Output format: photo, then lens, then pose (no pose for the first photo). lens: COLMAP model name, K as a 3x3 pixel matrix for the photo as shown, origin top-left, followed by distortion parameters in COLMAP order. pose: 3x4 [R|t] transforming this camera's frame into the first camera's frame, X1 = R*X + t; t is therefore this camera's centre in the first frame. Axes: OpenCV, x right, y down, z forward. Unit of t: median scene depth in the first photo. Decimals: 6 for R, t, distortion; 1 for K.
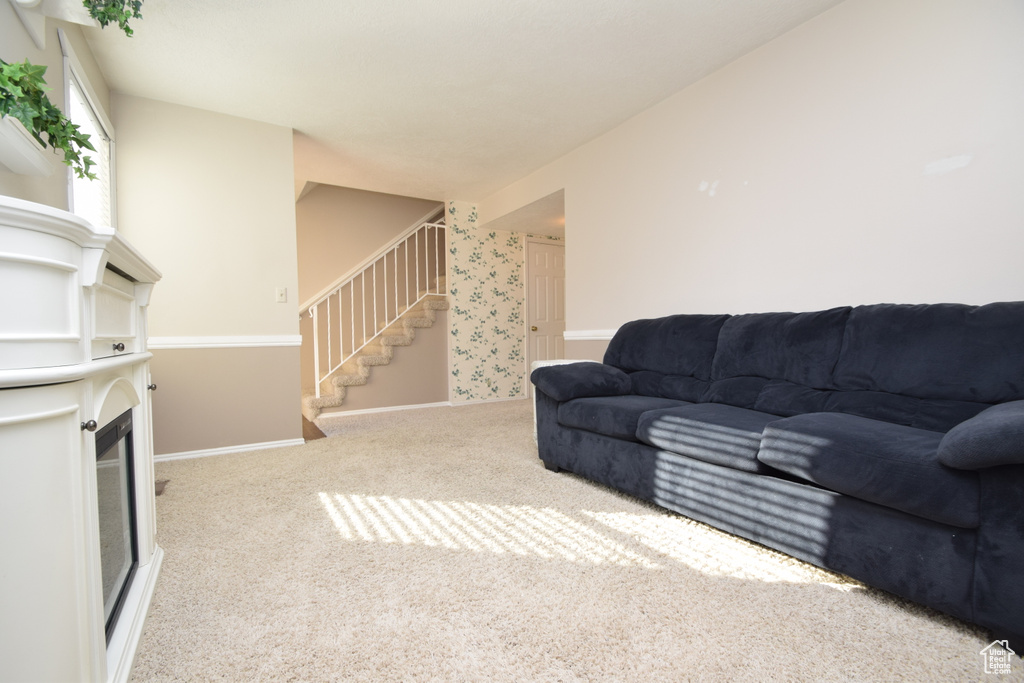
lens RADIAL K [[450.3, 0, 506.5], [0, 450.3, 355.0], [0, 0, 1]] dist [0.016915, -0.018373]
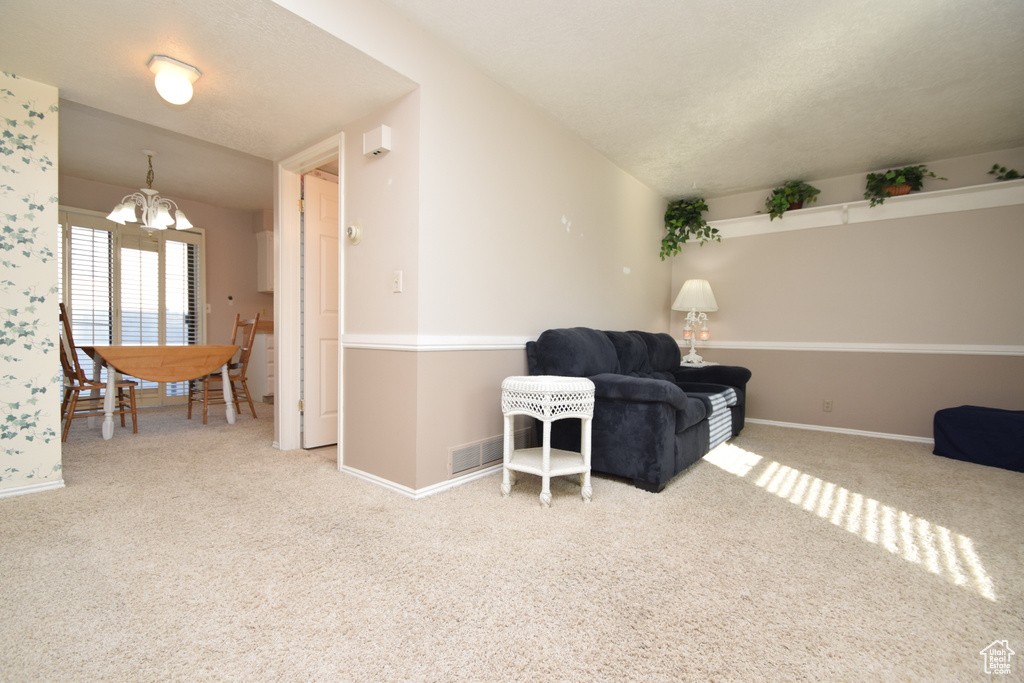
lens RADIAL K [[450.3, 0, 506.5], [0, 450.3, 355.0], [0, 0, 1]] dist [0.016915, -0.018373]
pose [[-0.323367, -0.035226, 0.945618, -0.804676], [0.038469, 0.997991, 0.050332, -0.104853], [-0.945491, 0.052653, -0.321362, 1.912003]]
